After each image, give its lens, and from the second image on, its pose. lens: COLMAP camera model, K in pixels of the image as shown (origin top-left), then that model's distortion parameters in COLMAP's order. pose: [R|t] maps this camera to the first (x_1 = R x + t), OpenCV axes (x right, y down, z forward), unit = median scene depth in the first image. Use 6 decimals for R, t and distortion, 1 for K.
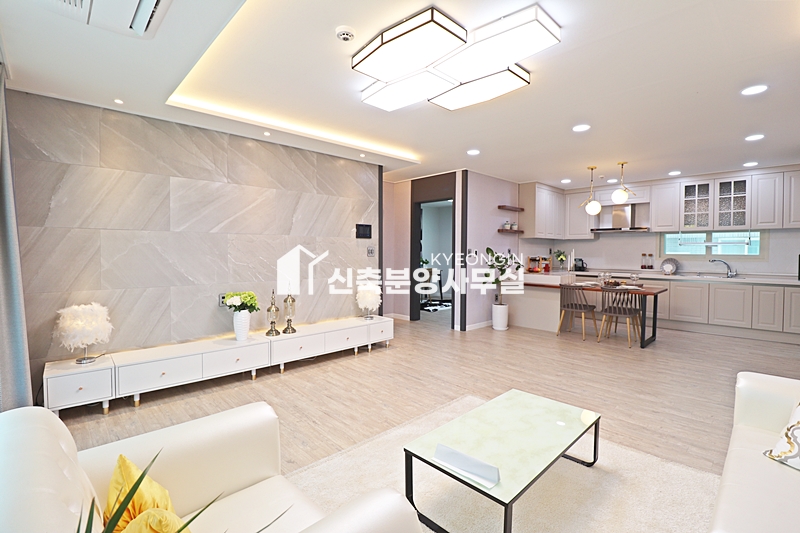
lens RADIAL K [[372.8, 0, 400.0], [0, 372.8, 266.5], [0, 0, 1]] dist [0.000586, 0.000106]
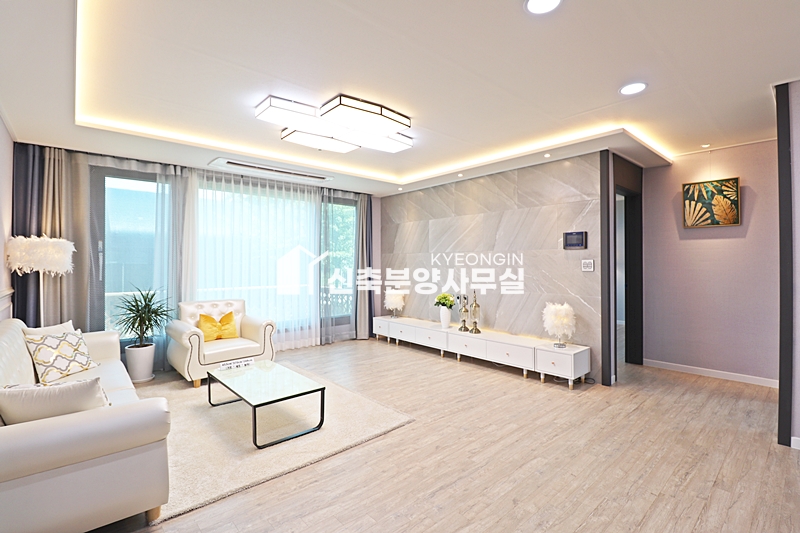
lens RADIAL K [[372.8, 0, 400.0], [0, 372.8, 266.5], [0, 0, 1]] dist [0.000586, 0.000106]
pose [[-0.039633, 0.004772, -0.999203, 0.945773], [-0.043752, 0.999021, 0.006507, -0.033278], [0.998256, 0.043975, -0.039385, 0.838025]]
